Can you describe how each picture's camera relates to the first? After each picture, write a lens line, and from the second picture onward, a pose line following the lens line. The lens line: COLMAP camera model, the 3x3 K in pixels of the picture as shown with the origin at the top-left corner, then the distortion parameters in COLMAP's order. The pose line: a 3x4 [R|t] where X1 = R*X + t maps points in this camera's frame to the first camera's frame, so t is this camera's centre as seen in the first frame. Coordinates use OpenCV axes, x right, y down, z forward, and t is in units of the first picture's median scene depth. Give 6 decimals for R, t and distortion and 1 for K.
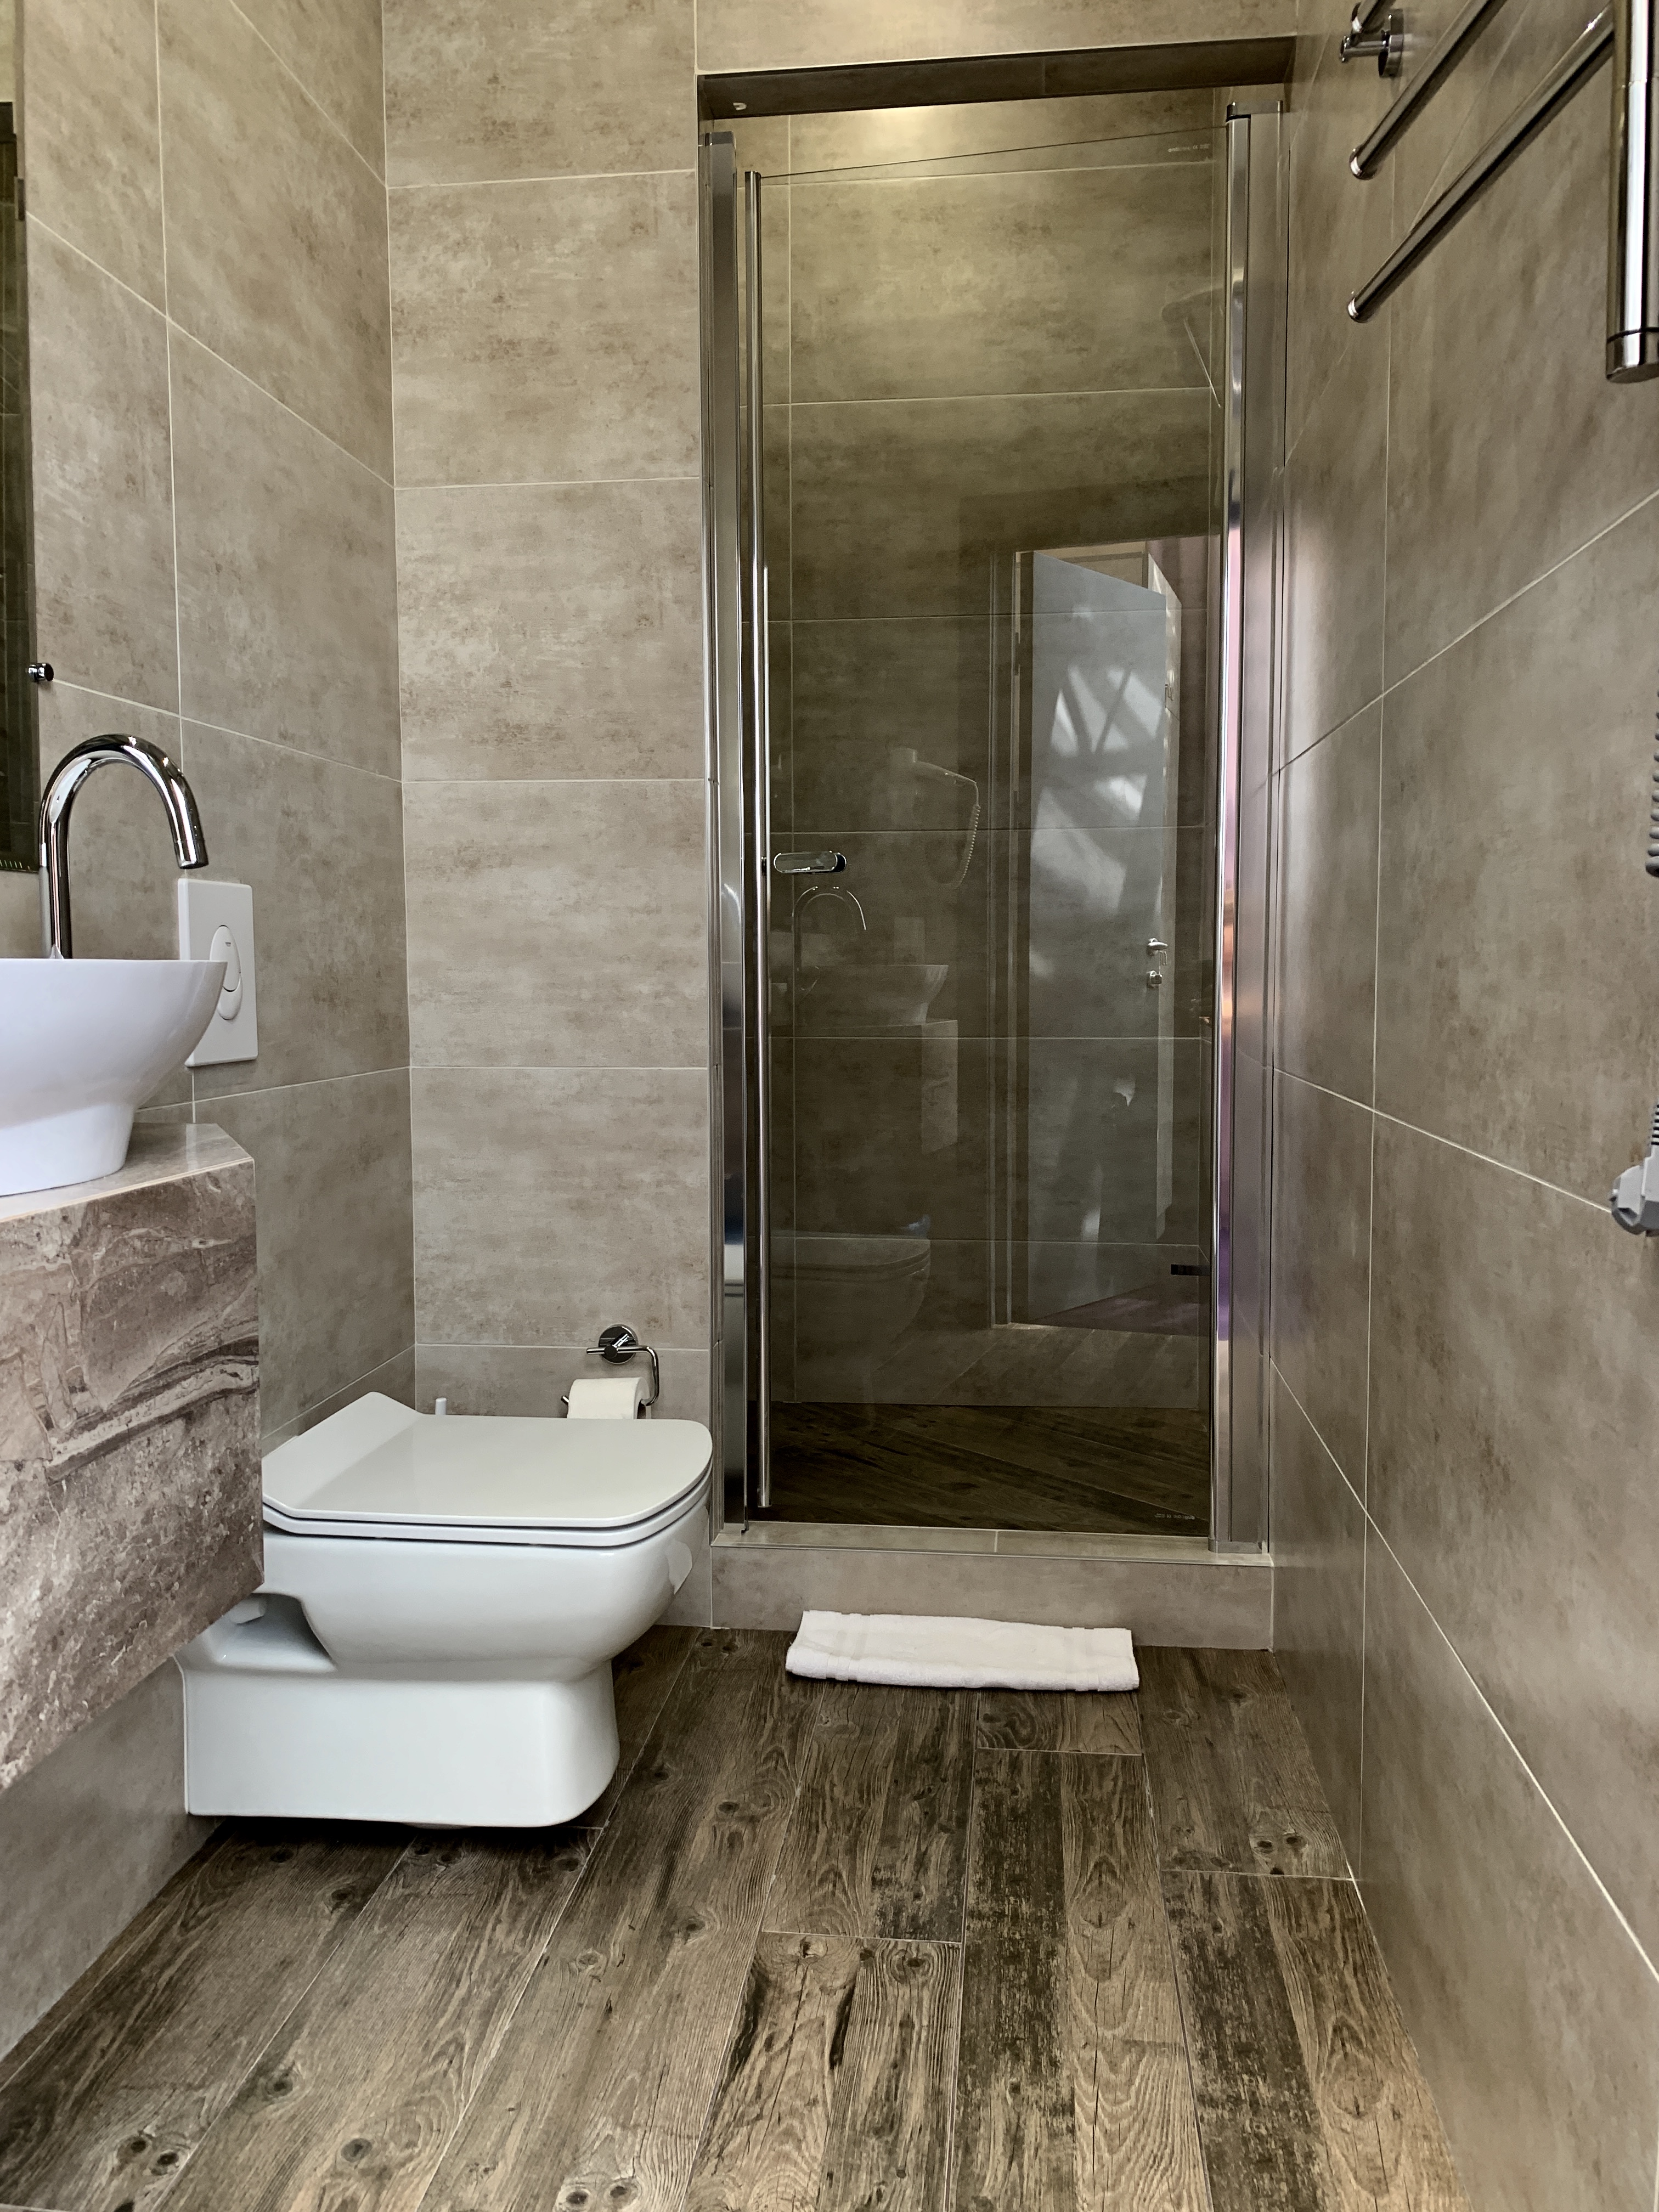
lens RADIAL K [[1693.7, 0, 828.2], [0, 1693.7, 1065.1], [0, 0, 1]] dist [0.002846, -0.003581]
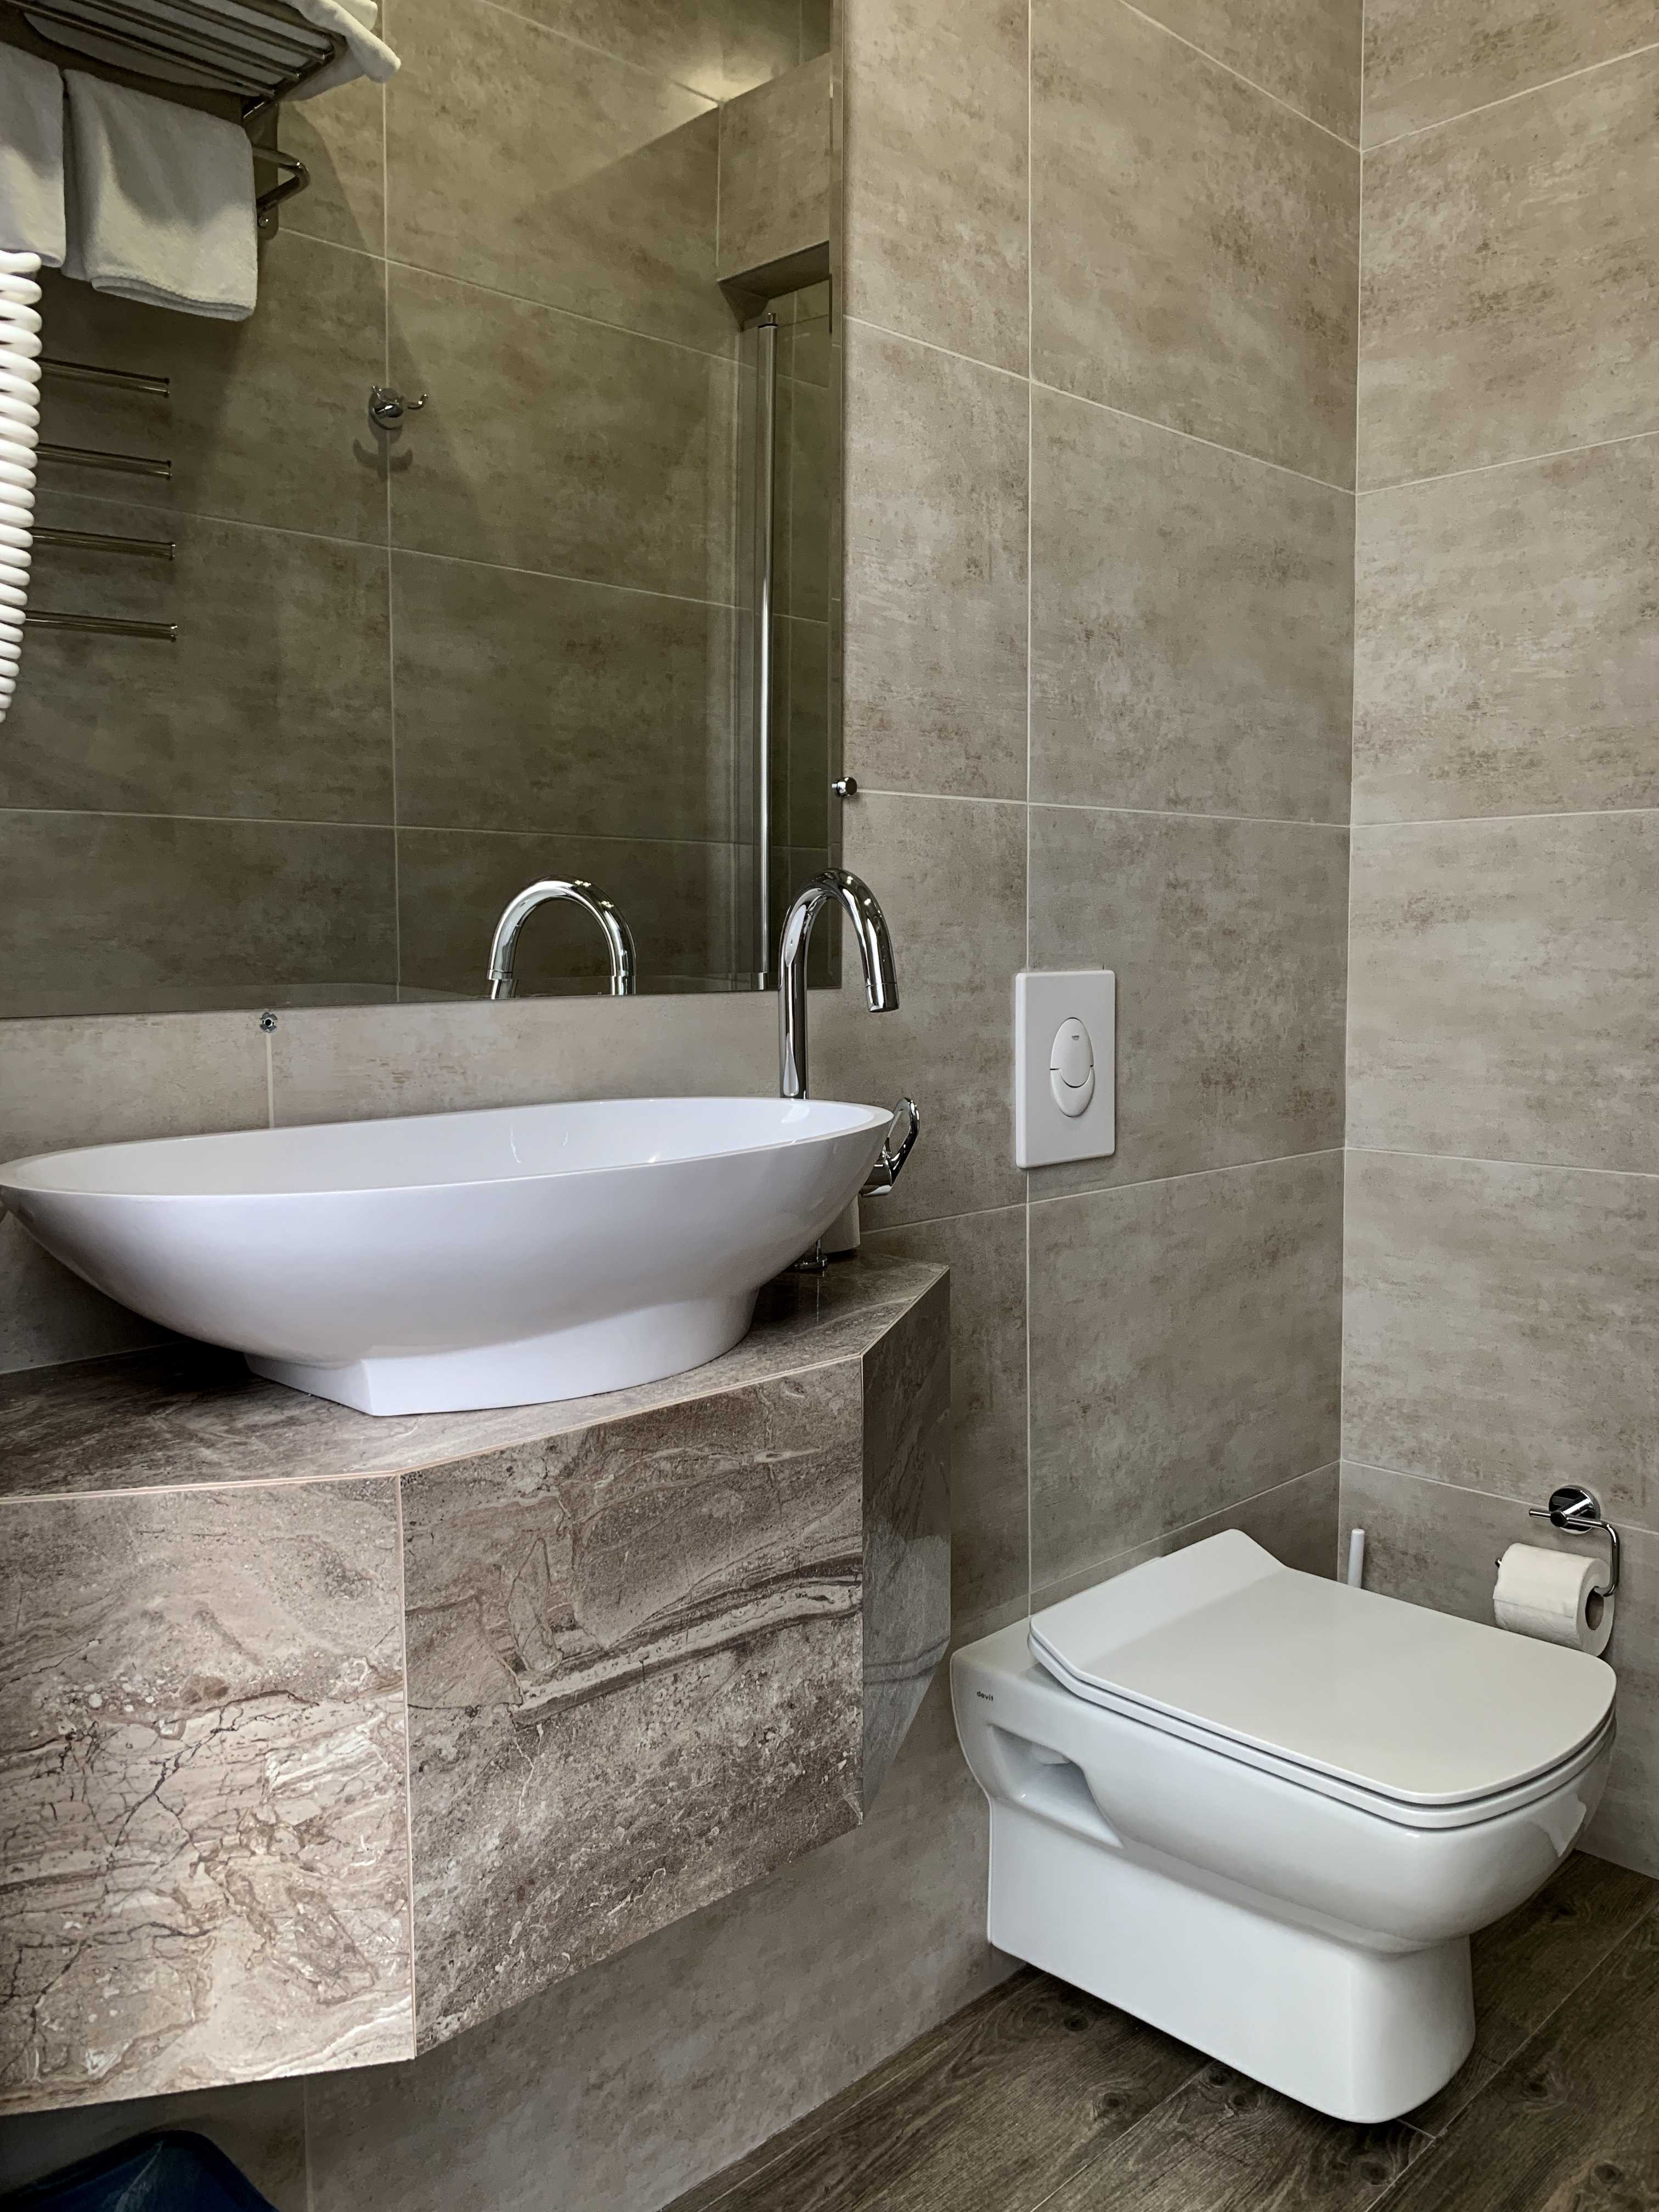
lens RADIAL K [[1693.7, 0, 828.2], [0, 1693.7, 1065.1], [0, 0, 1]] dist [0.002846, -0.003581]
pose [[0.777717, 0.041943, -0.627213, 0.128044], [-0.030988, 0.999117, 0.028389, -0.078375], [0.627850, -0.002643, 0.778330, 0.182244]]
